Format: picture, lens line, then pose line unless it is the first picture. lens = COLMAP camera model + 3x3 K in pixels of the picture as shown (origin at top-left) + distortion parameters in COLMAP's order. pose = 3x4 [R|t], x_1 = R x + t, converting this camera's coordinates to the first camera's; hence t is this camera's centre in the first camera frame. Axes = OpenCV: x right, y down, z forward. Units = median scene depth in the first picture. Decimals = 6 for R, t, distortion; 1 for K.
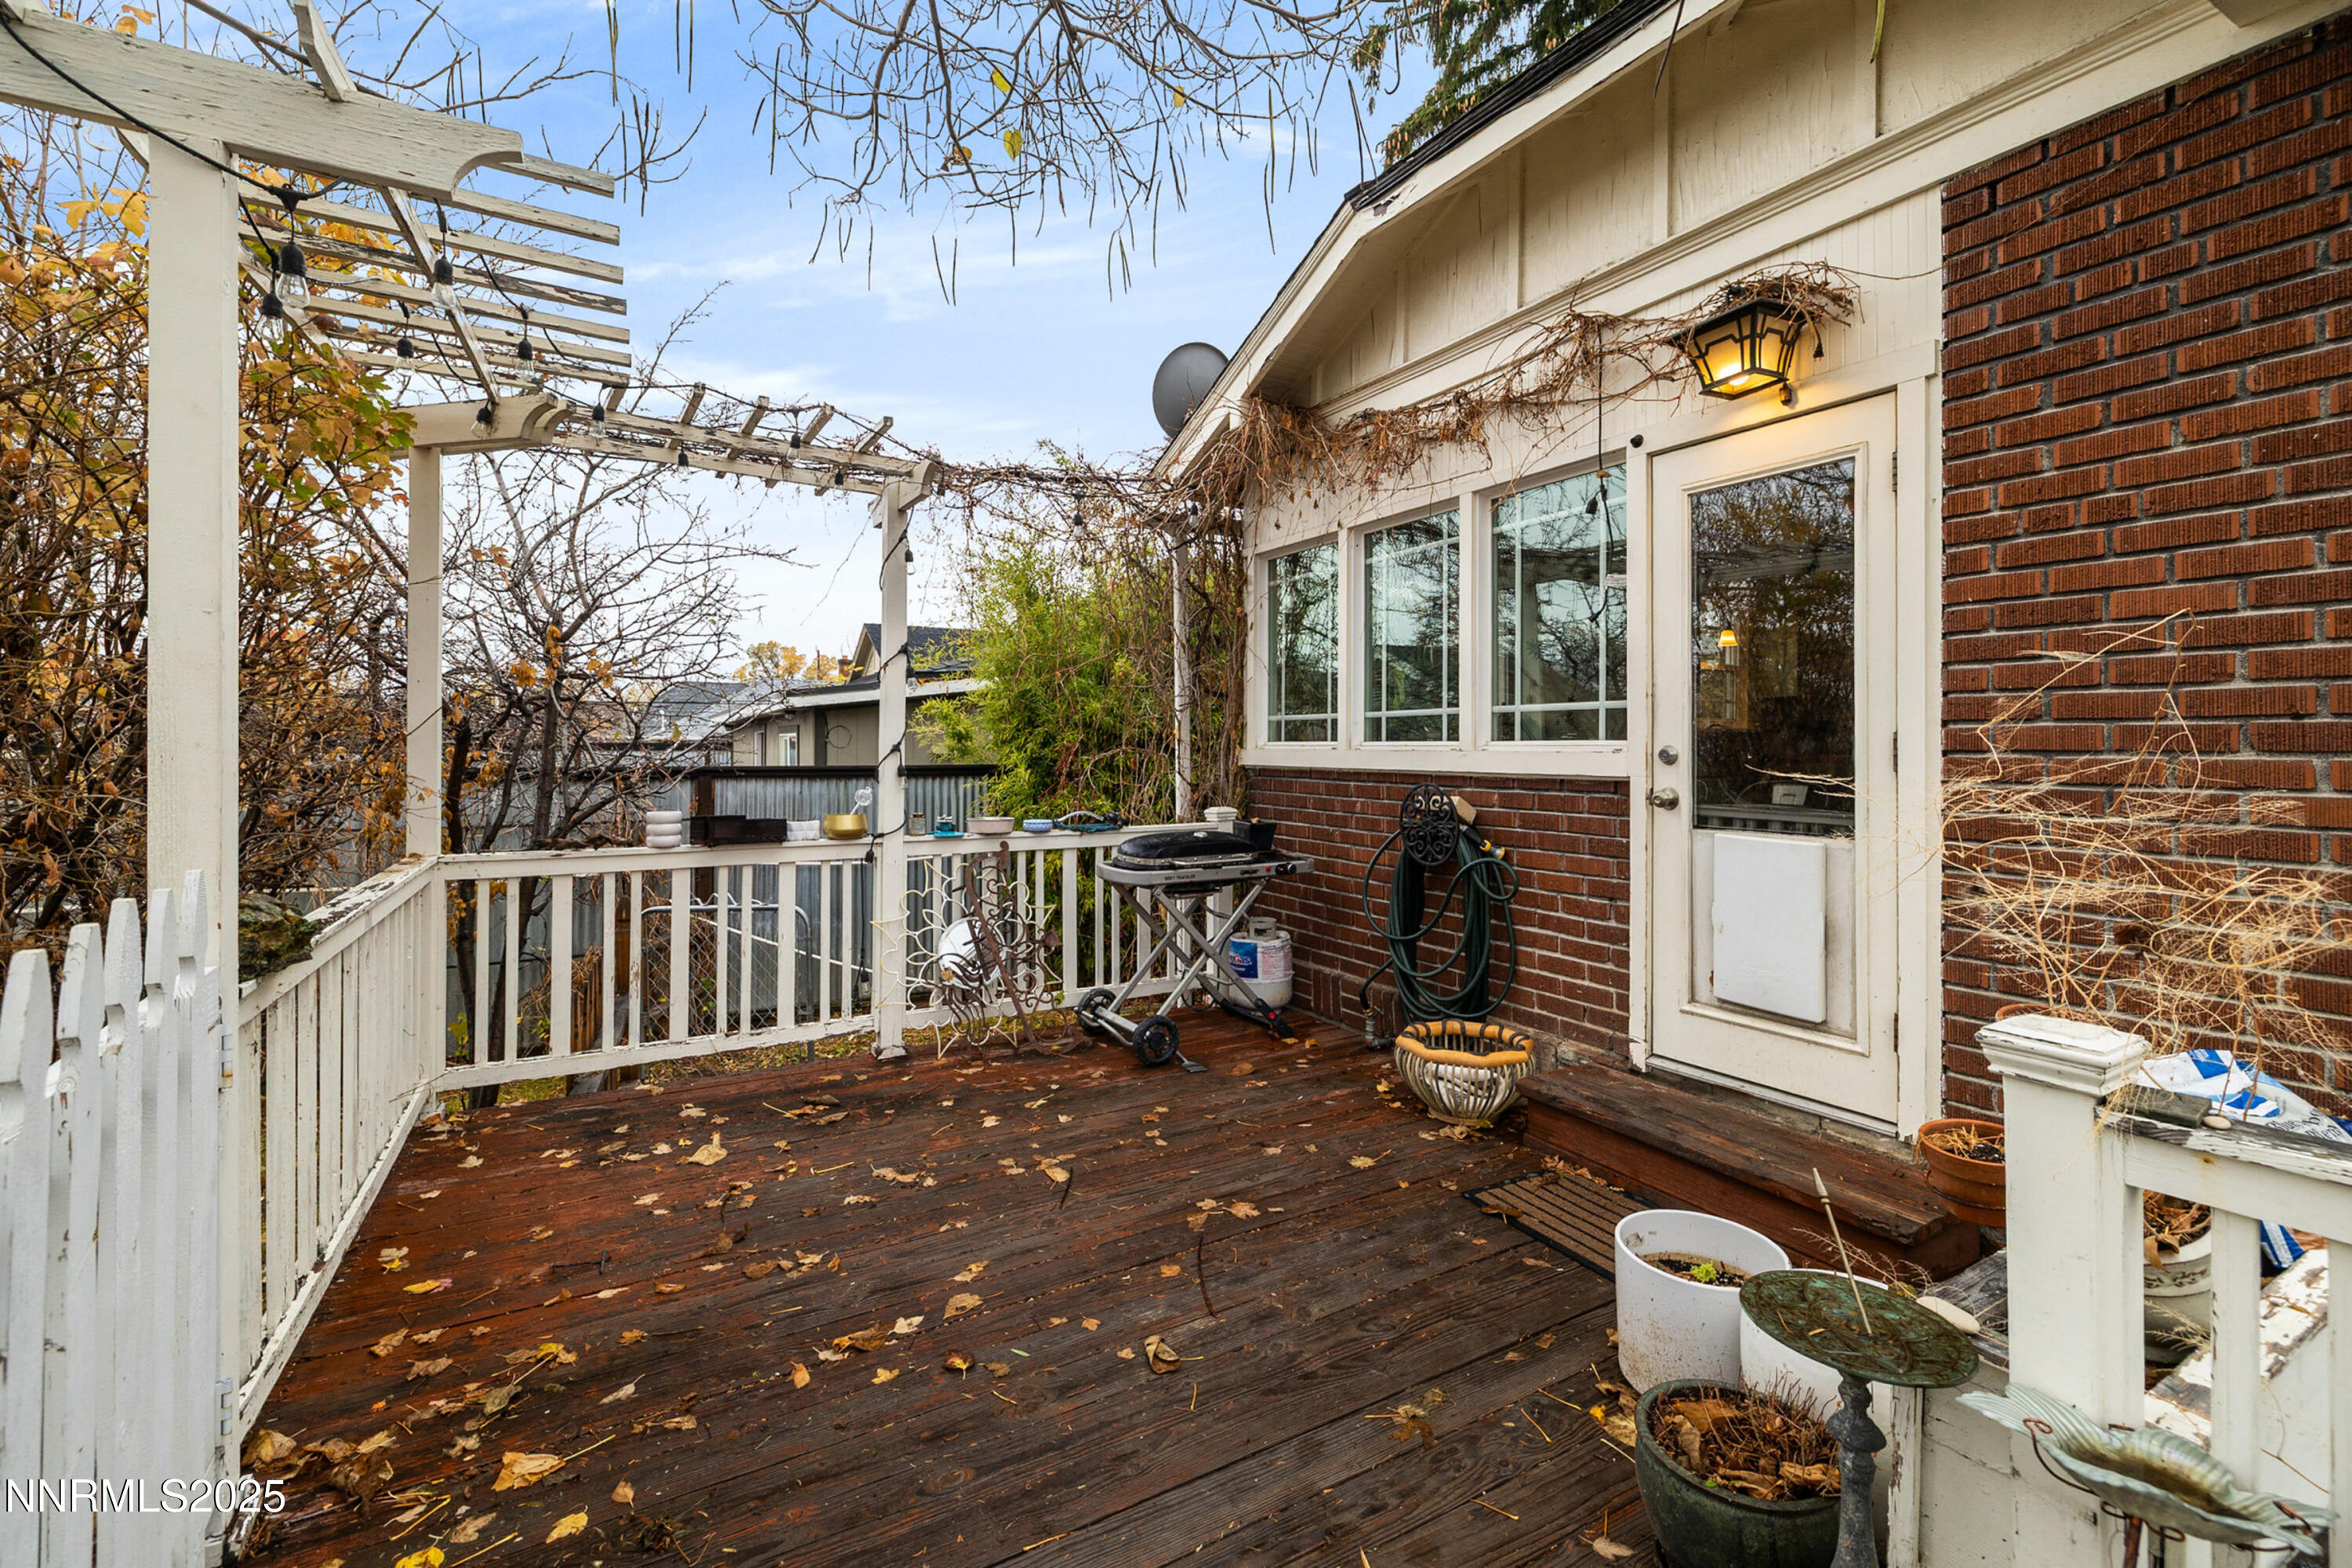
lens RADIAL K [[984.8, 0, 1150.1], [0, 984.8, 733.4], [0, 0, 1]] dist [-0.001903, -0.000286]
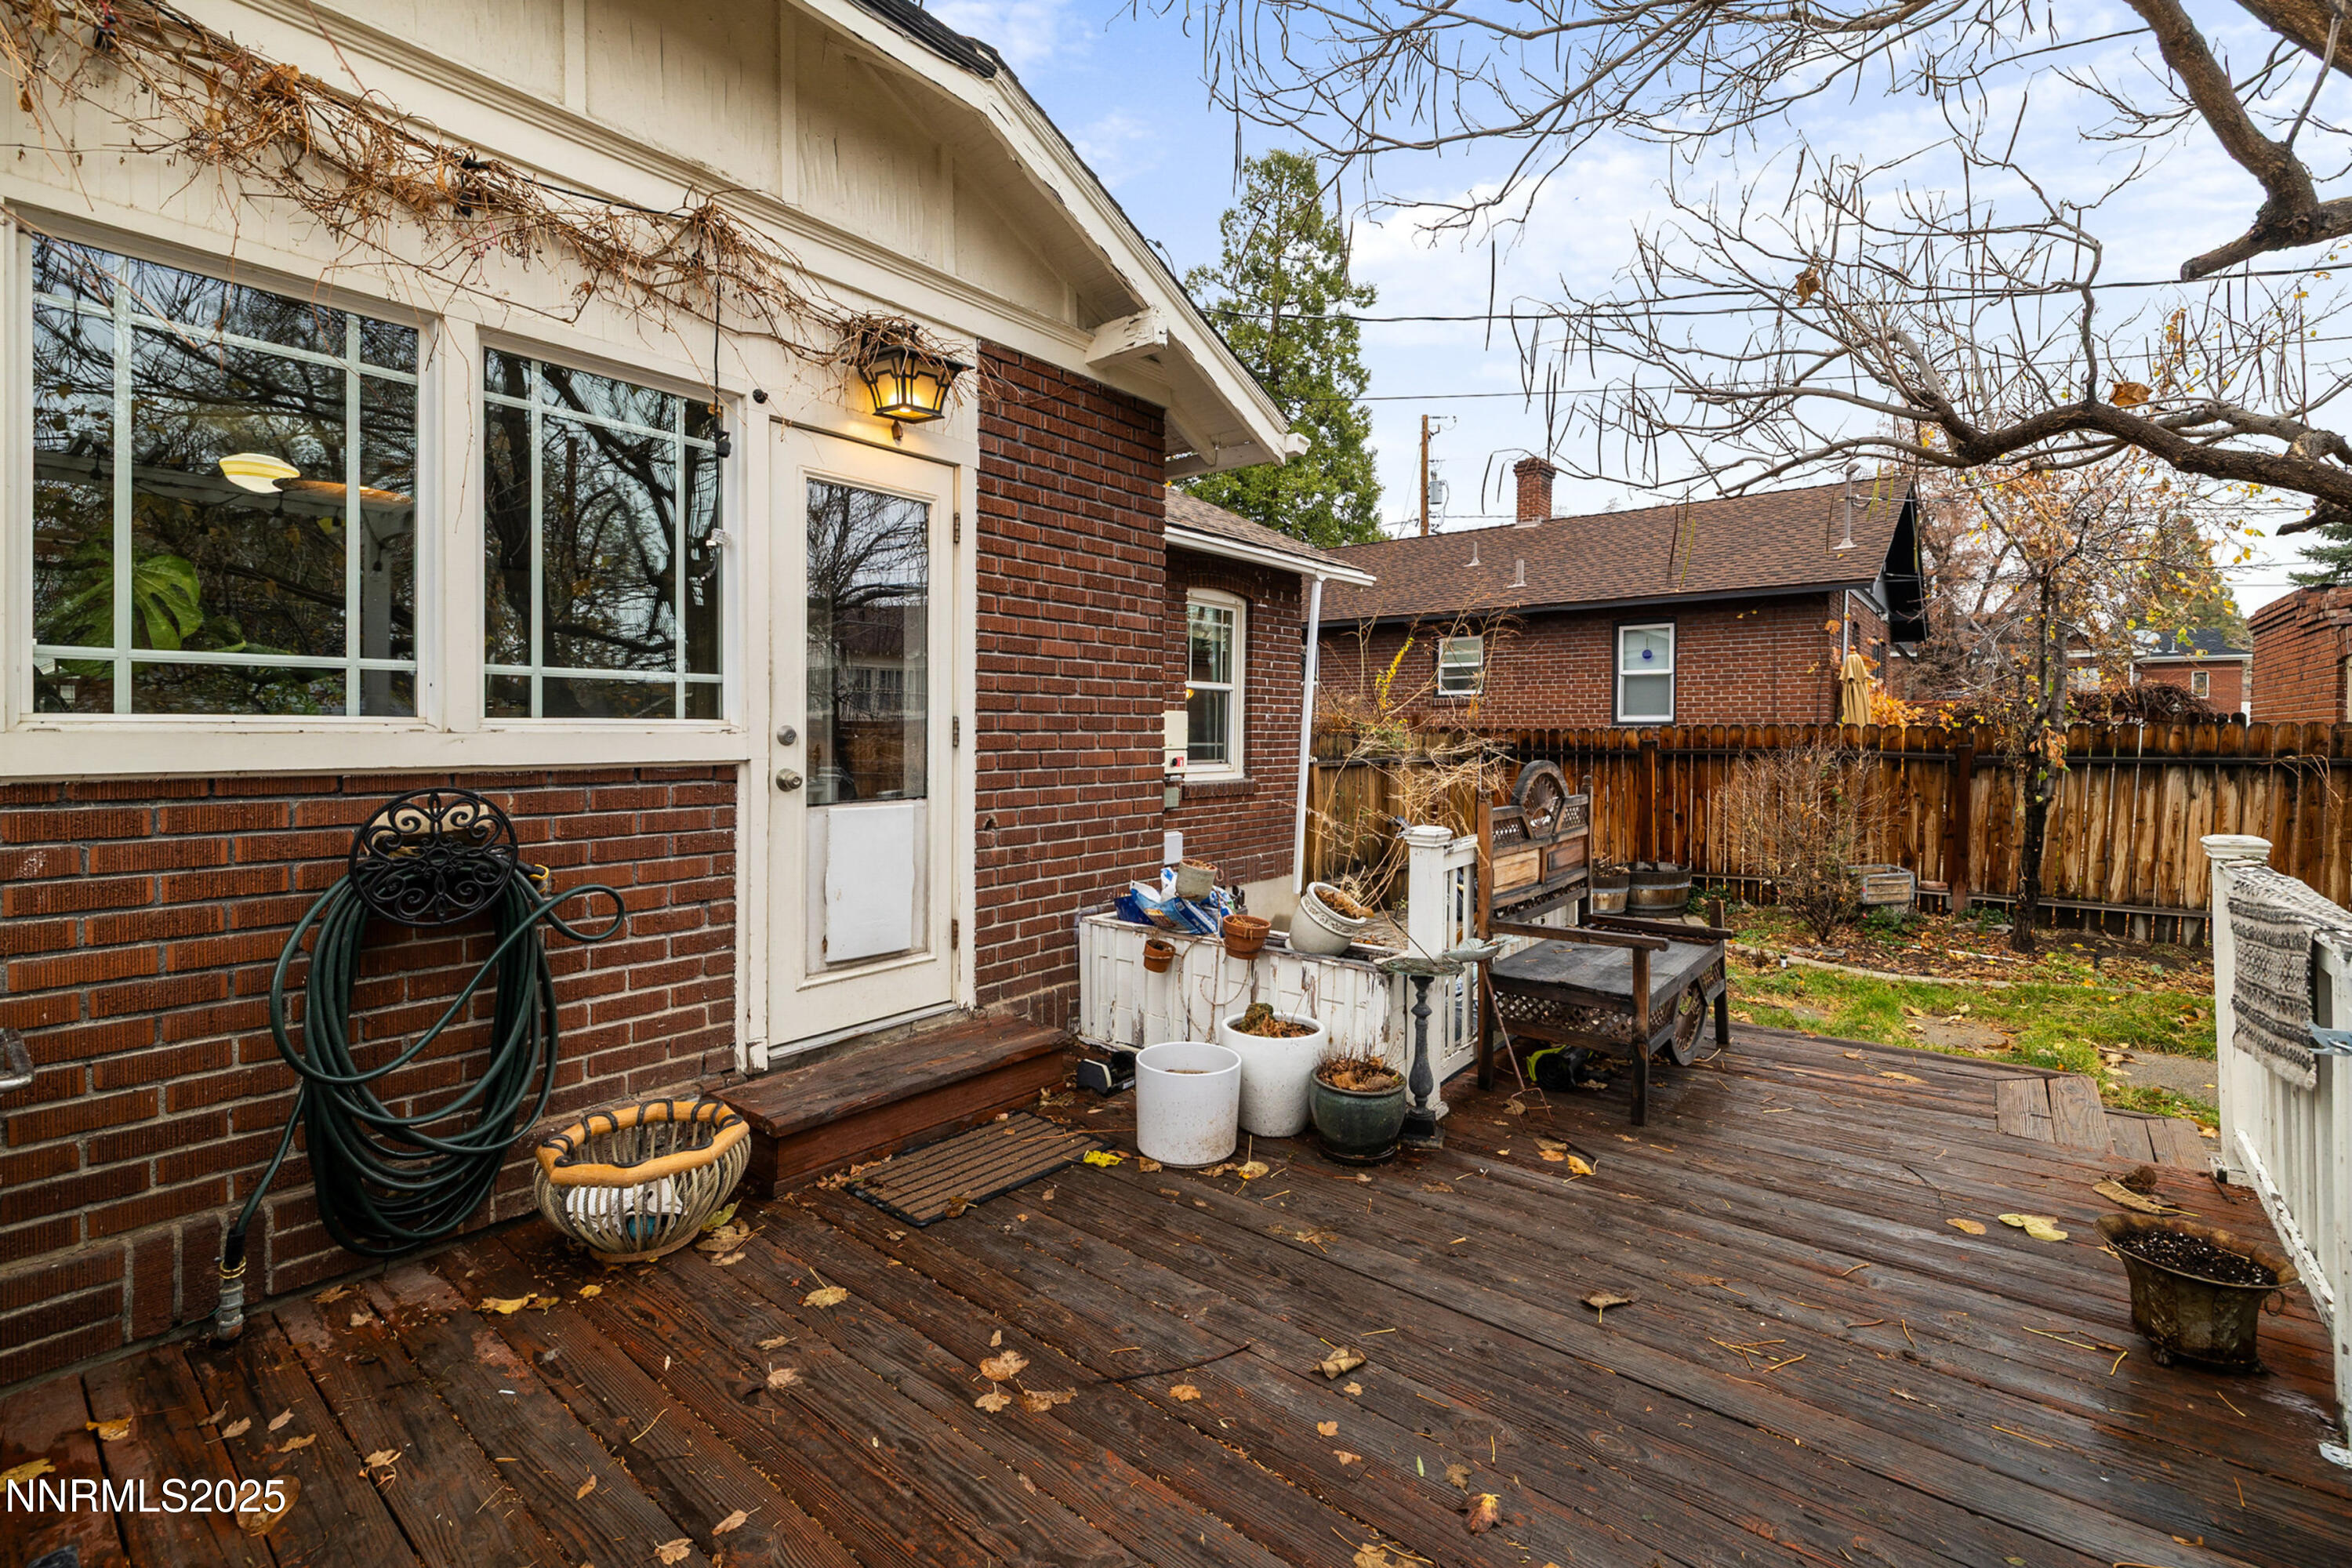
lens RADIAL K [[984.8, 0, 1209.8], [0, 984.8, 746.6], [0, 0, 1]] dist [-0.001903, -0.000286]
pose [[-0.374376, -0.013041, 0.927185, -0.547972], [-0.011290, 0.999891, 0.009505, 0.019443], [-0.927208, -0.006910, -0.374482, 0.993520]]
